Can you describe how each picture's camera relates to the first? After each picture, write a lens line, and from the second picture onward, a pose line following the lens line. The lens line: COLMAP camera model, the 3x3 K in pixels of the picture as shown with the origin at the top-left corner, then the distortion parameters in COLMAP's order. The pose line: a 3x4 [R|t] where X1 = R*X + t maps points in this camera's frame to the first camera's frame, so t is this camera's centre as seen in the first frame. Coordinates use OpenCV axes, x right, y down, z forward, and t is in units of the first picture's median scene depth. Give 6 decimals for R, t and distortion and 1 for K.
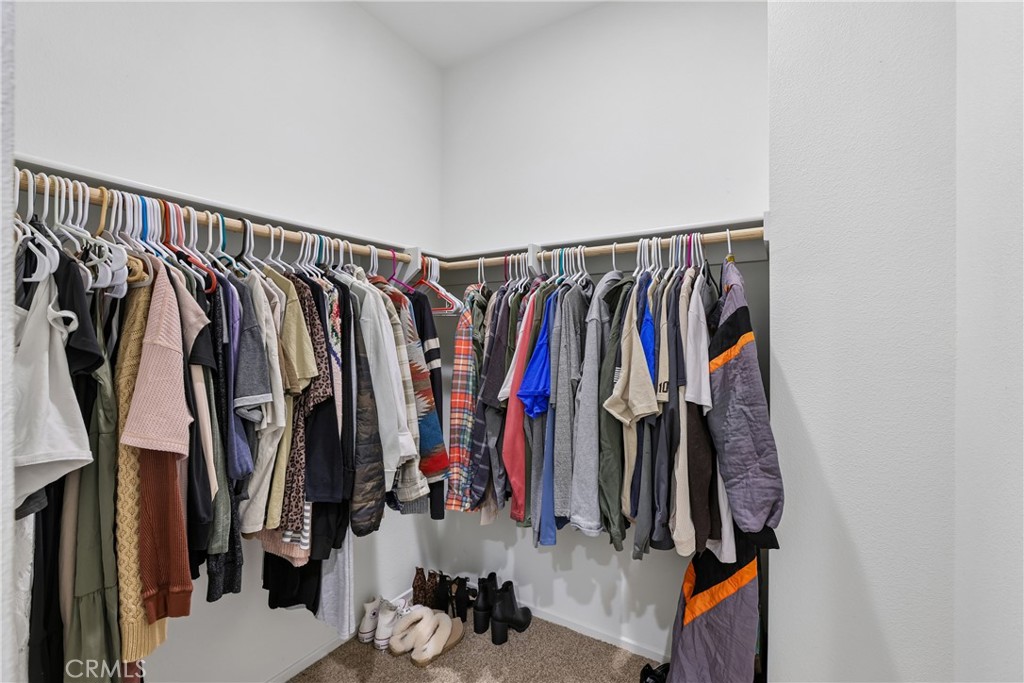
lens RADIAL K [[450.2, 0, 513.0], [0, 450.2, 336.8], [0, 0, 1]] dist [-0.007480, 0.000382]
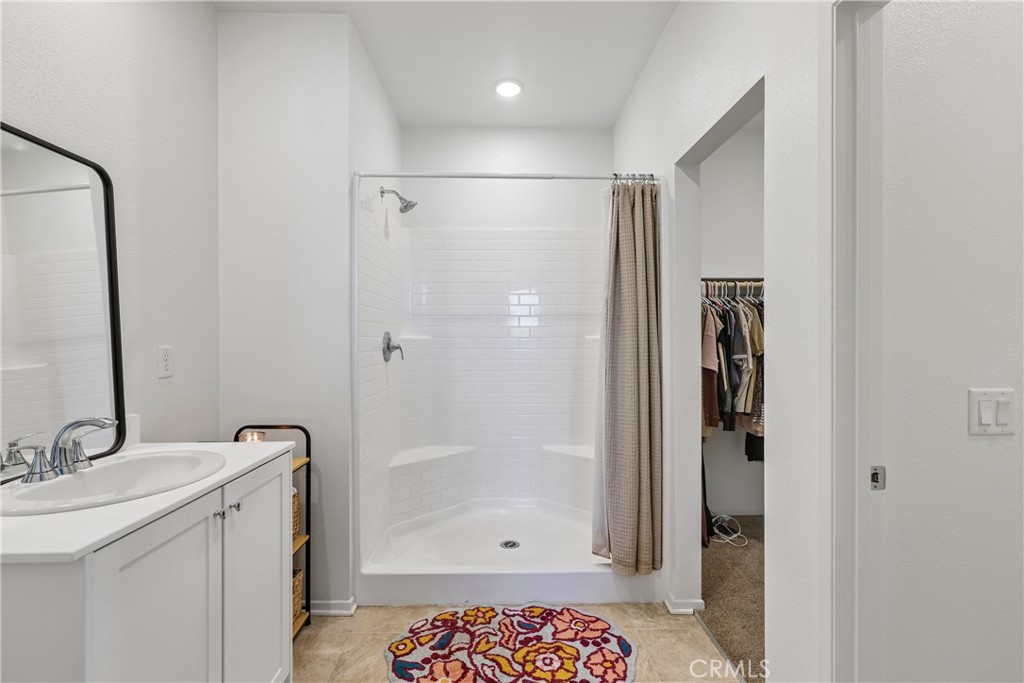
lens RADIAL K [[450.2, 0, 515.3], [0, 450.2, 340.1], [0, 0, 1]] dist [-0.007480, 0.000382]
pose [[0.544959, -0.002164, -0.838460, 0.826876], [0.009635, 0.999947, 0.003682, 0.022436], [0.838407, -0.010085, 0.544951, -1.389677]]
